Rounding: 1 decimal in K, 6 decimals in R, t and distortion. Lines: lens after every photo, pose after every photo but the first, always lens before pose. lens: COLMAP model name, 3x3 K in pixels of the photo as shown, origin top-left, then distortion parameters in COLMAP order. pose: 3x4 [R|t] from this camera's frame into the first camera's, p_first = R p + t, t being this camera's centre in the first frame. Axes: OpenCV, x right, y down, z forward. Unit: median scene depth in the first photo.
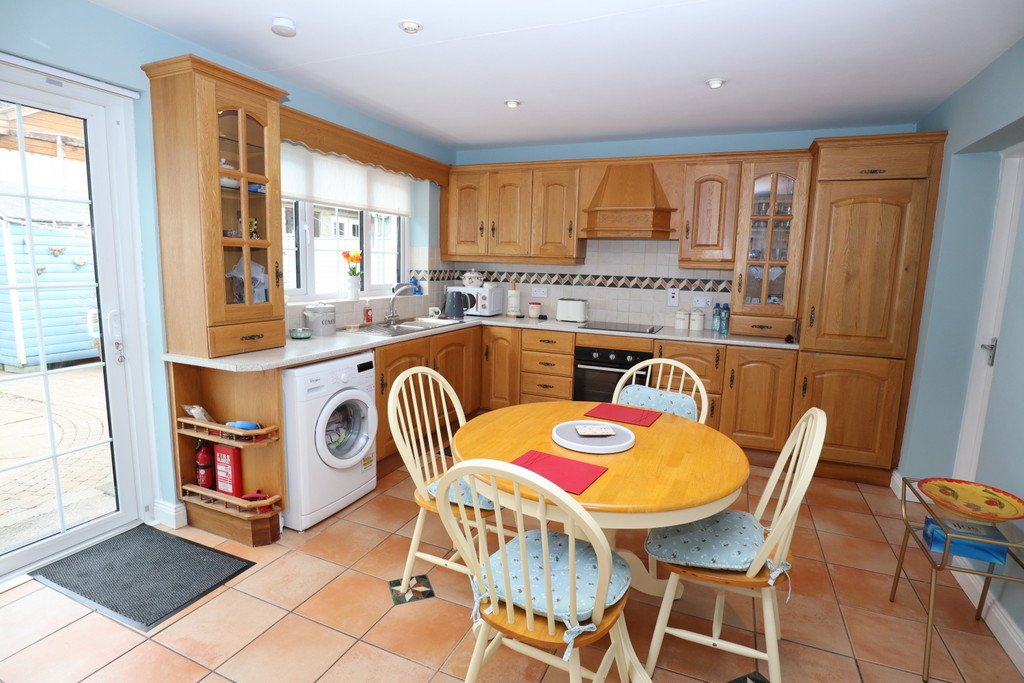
lens RADIAL K [[517.5, 0, 508.7], [0, 517.5, 339.8], [0, 0, 1]] dist [-0.032973, 0.007024]
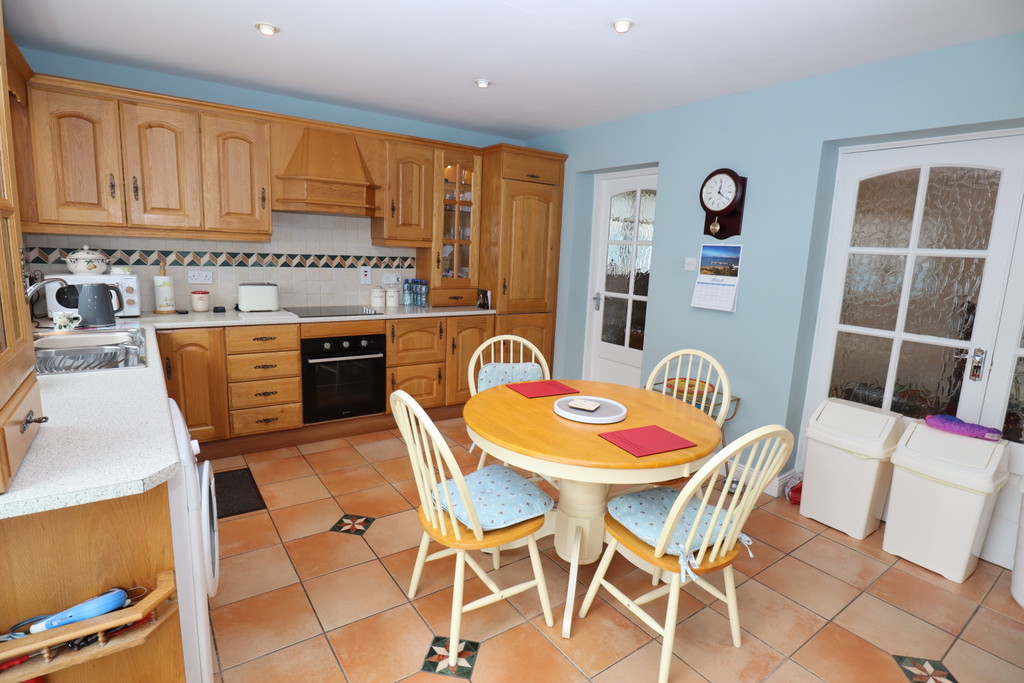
lens RADIAL K [[517.5, 0, 510.0], [0, 517.5, 340.1], [0, 0, 1]] dist [-0.032973, 0.007024]
pose [[0.522672, -0.152640, 0.838758, -0.384380], [0.096246, 0.988116, 0.119845, -0.052294], [-0.847084, 0.018088, 0.531152, 0.245841]]
